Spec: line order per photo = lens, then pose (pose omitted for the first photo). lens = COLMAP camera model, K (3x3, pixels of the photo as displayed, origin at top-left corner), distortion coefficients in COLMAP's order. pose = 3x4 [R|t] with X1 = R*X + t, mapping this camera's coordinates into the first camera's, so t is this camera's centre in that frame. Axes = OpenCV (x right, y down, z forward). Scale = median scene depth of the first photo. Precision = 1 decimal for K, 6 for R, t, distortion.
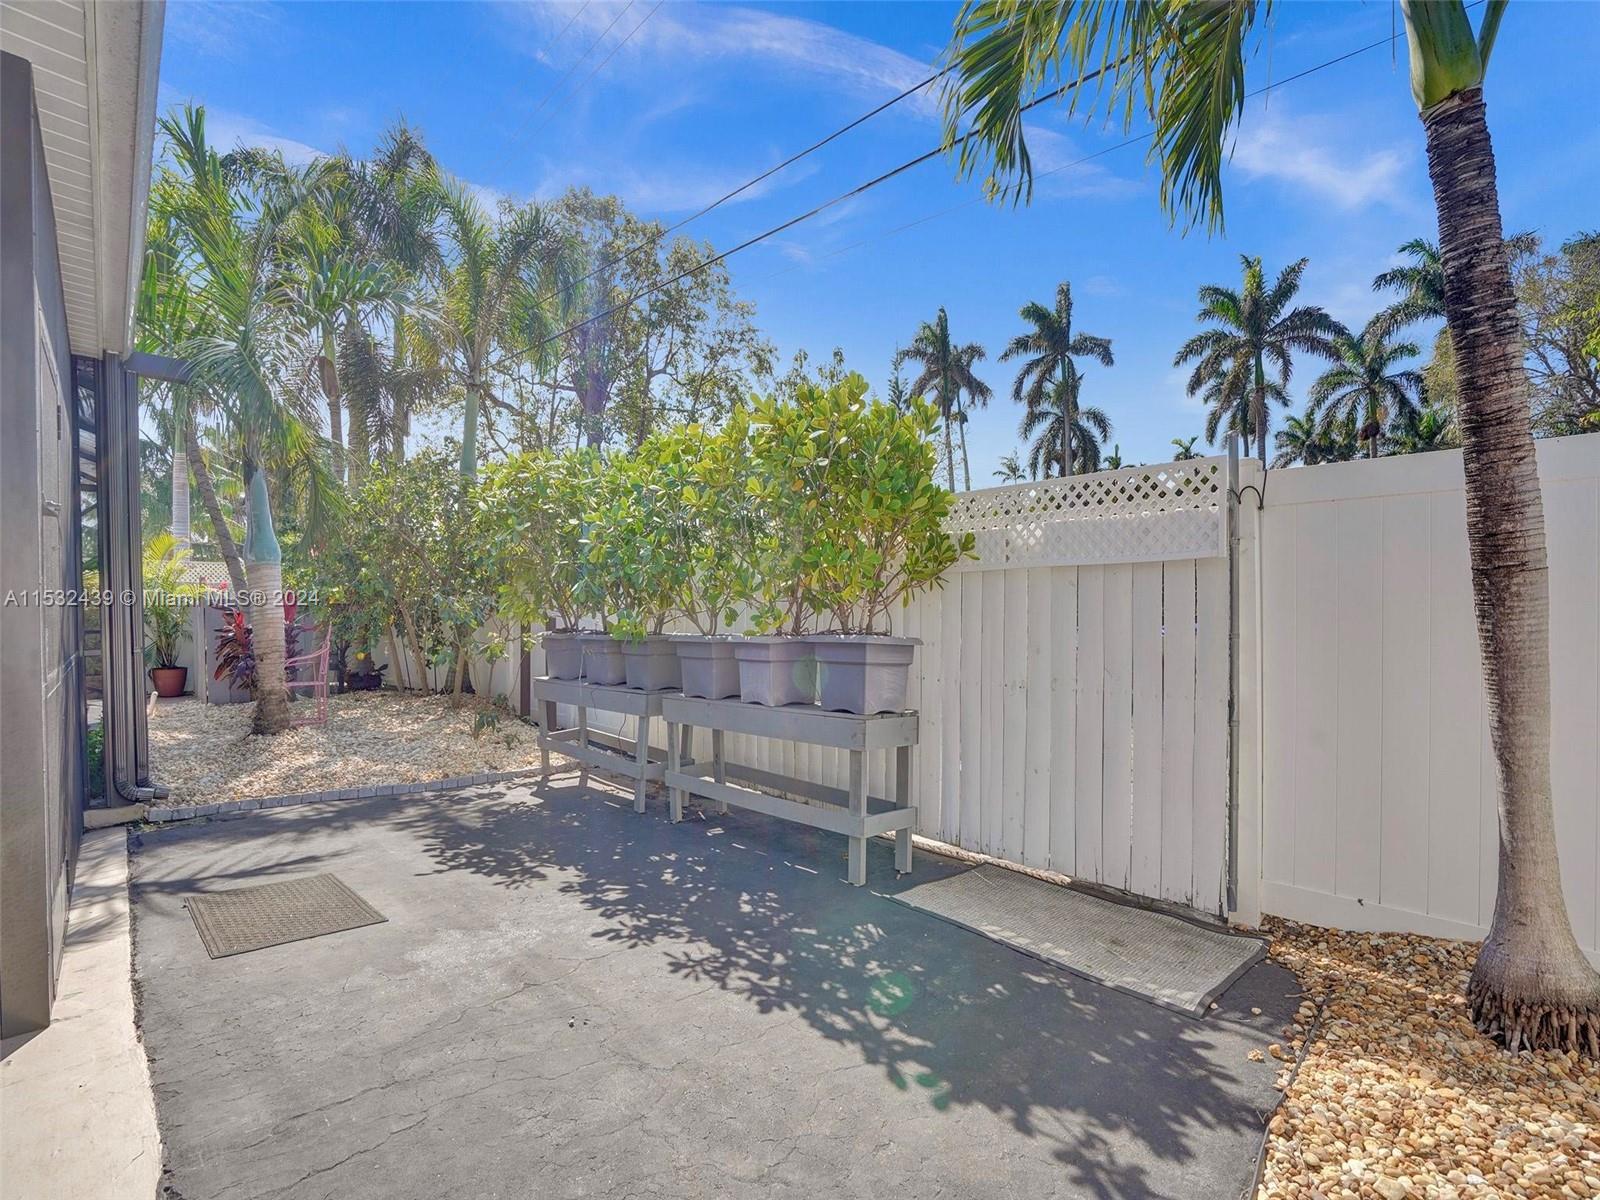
lens RADIAL K [[740.9, 0, 805.5], [0, 740.9, 609.5], [0, 0, 1]] dist [-0.048244, 0.019400]
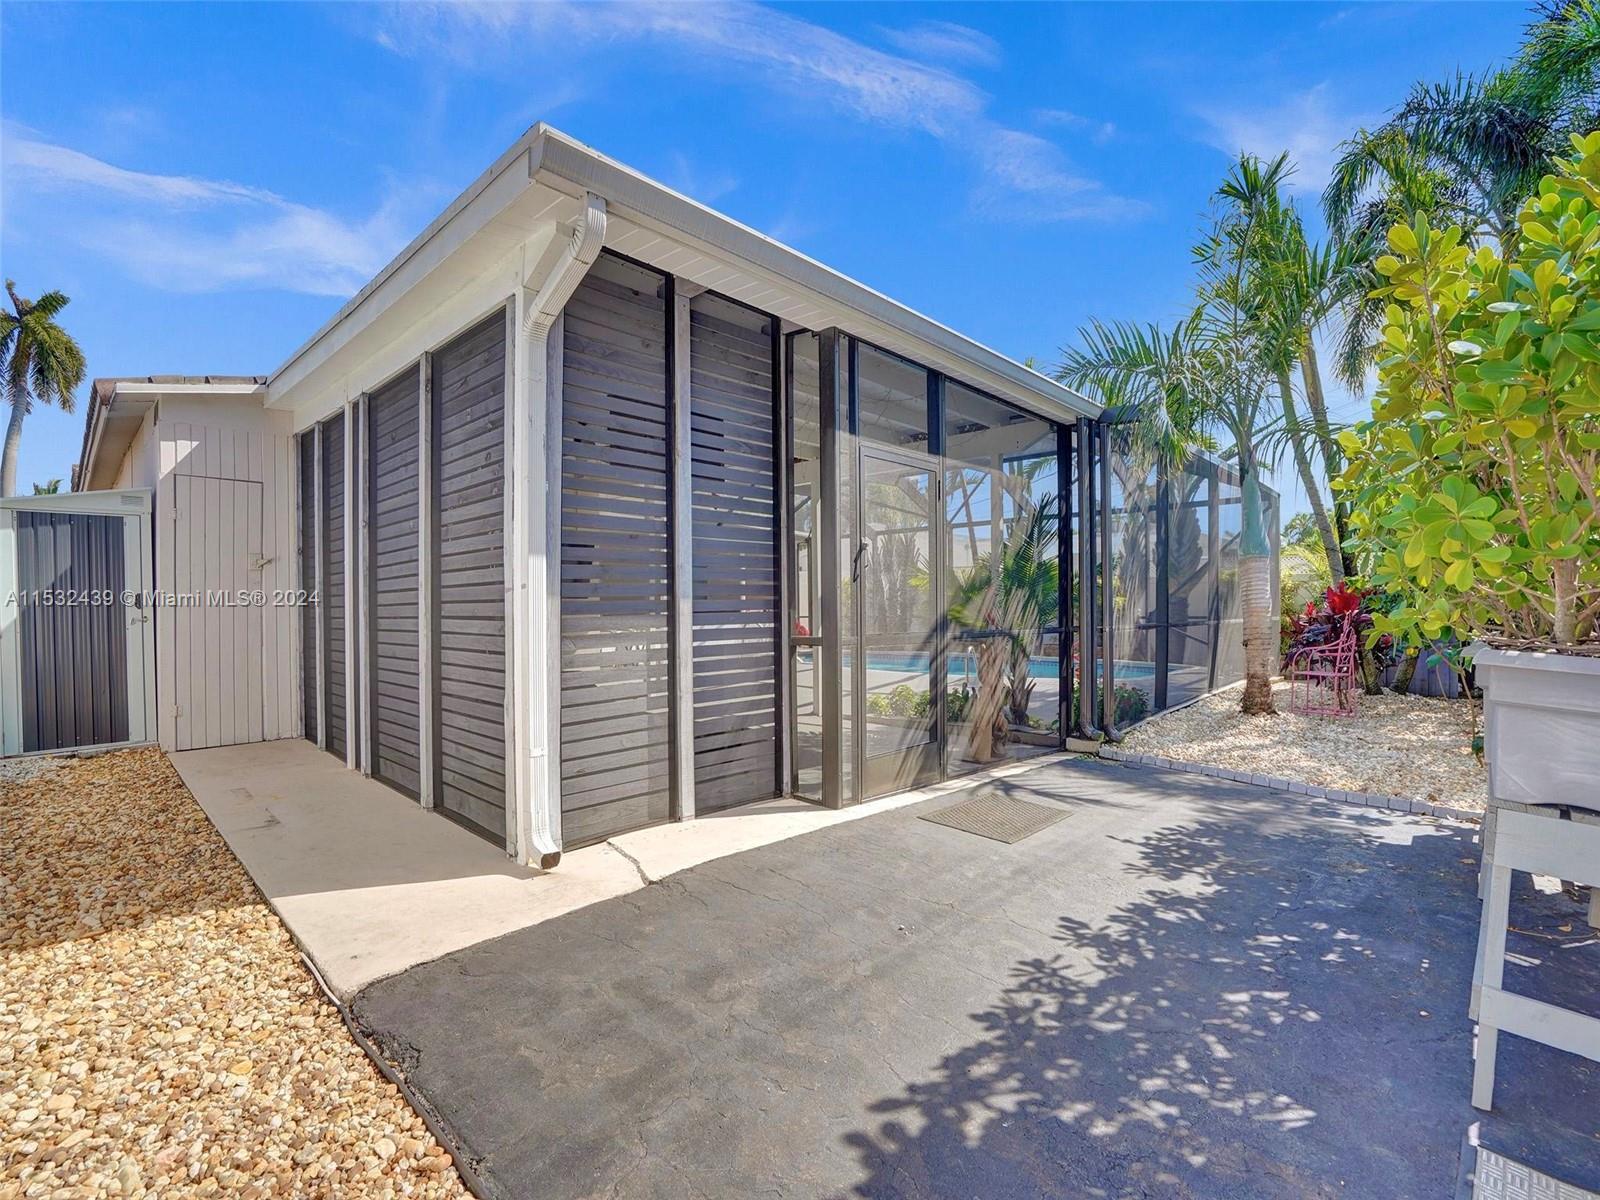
lens RADIAL K [[740.9, 0, 805.5], [0, 740.9, 609.5], [0, 0, 1]] dist [-0.048244, 0.019400]
pose [[0.042762, 0.011099, -0.999024, 0.675697], [0.000178, 0.999938, 0.011116, -0.002331], [0.999085, -0.000654, 0.042758, 0.552146]]
